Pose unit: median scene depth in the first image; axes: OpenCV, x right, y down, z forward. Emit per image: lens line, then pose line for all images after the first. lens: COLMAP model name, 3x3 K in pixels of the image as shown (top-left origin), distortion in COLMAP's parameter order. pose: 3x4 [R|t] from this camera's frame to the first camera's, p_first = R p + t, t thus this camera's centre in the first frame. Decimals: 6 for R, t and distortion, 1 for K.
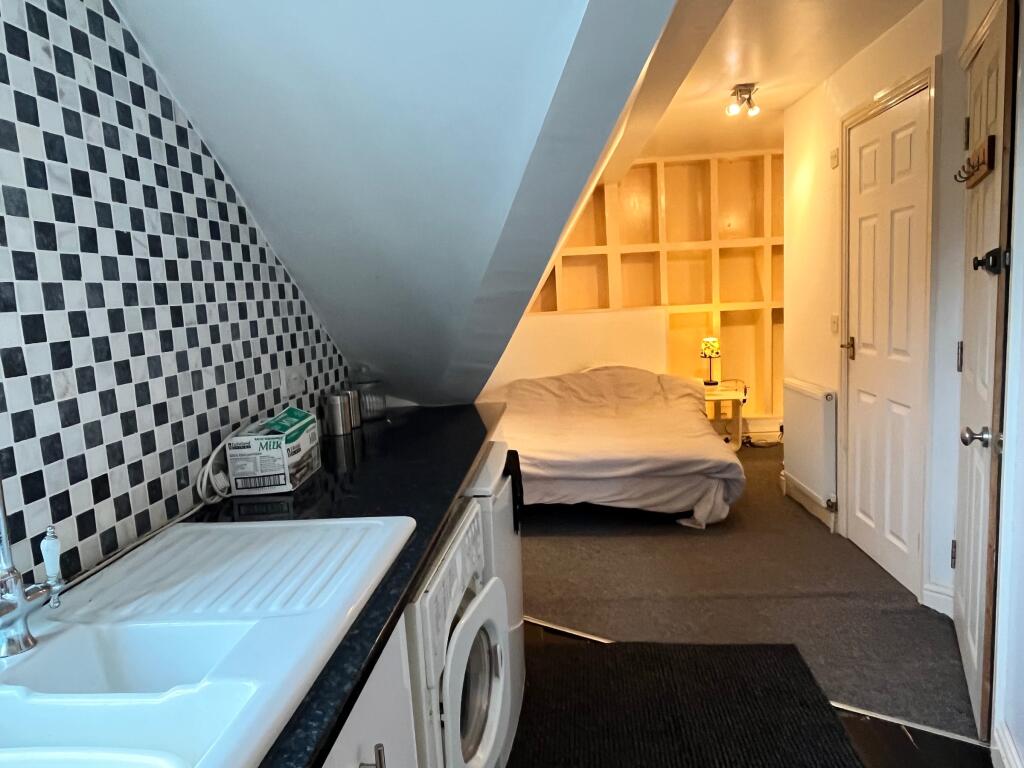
lens RADIAL K [[673.0, 0, 514.3], [0, 673.0, 382.6], [0, 0, 1]] dist [-0.003656, -0.000862]
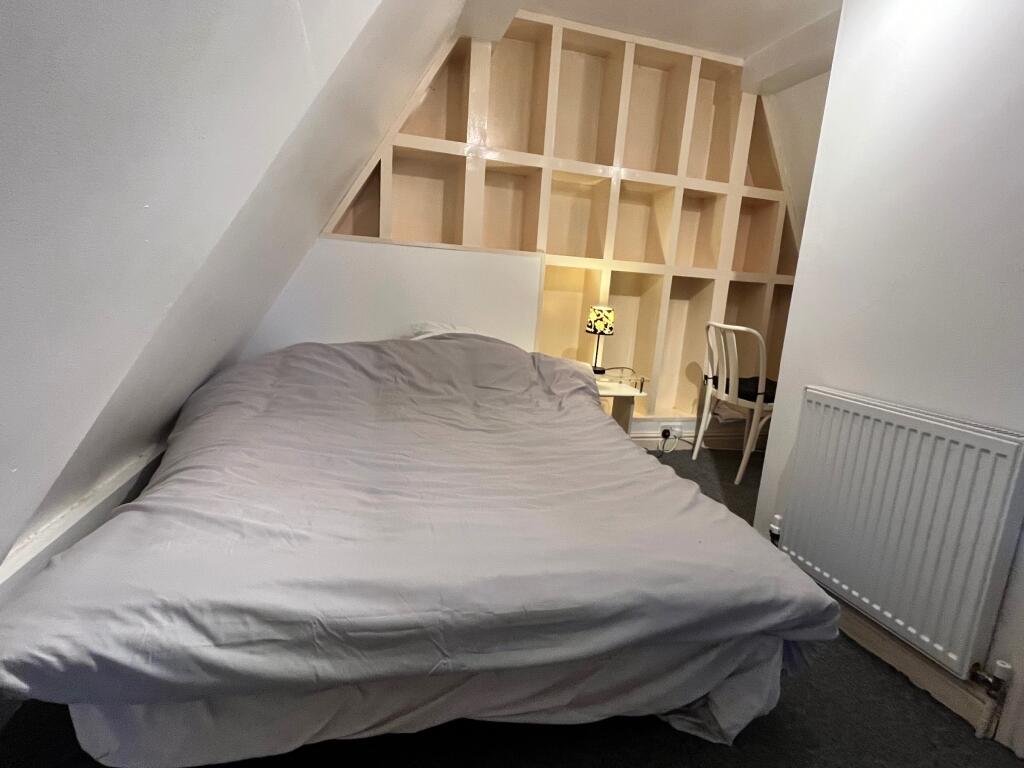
lens RADIAL K [[516.0, 0, 510.6], [0, 516.0, 381.6], [0, 0, 1]] dist [-0.002165, -0.000090]
pose [[0.936464, 0.057014, 0.346098, 0.021595], [-0.078936, 0.995647, 0.049567, -0.007514], [-0.341766, -0.073737, 0.936888, 0.535057]]
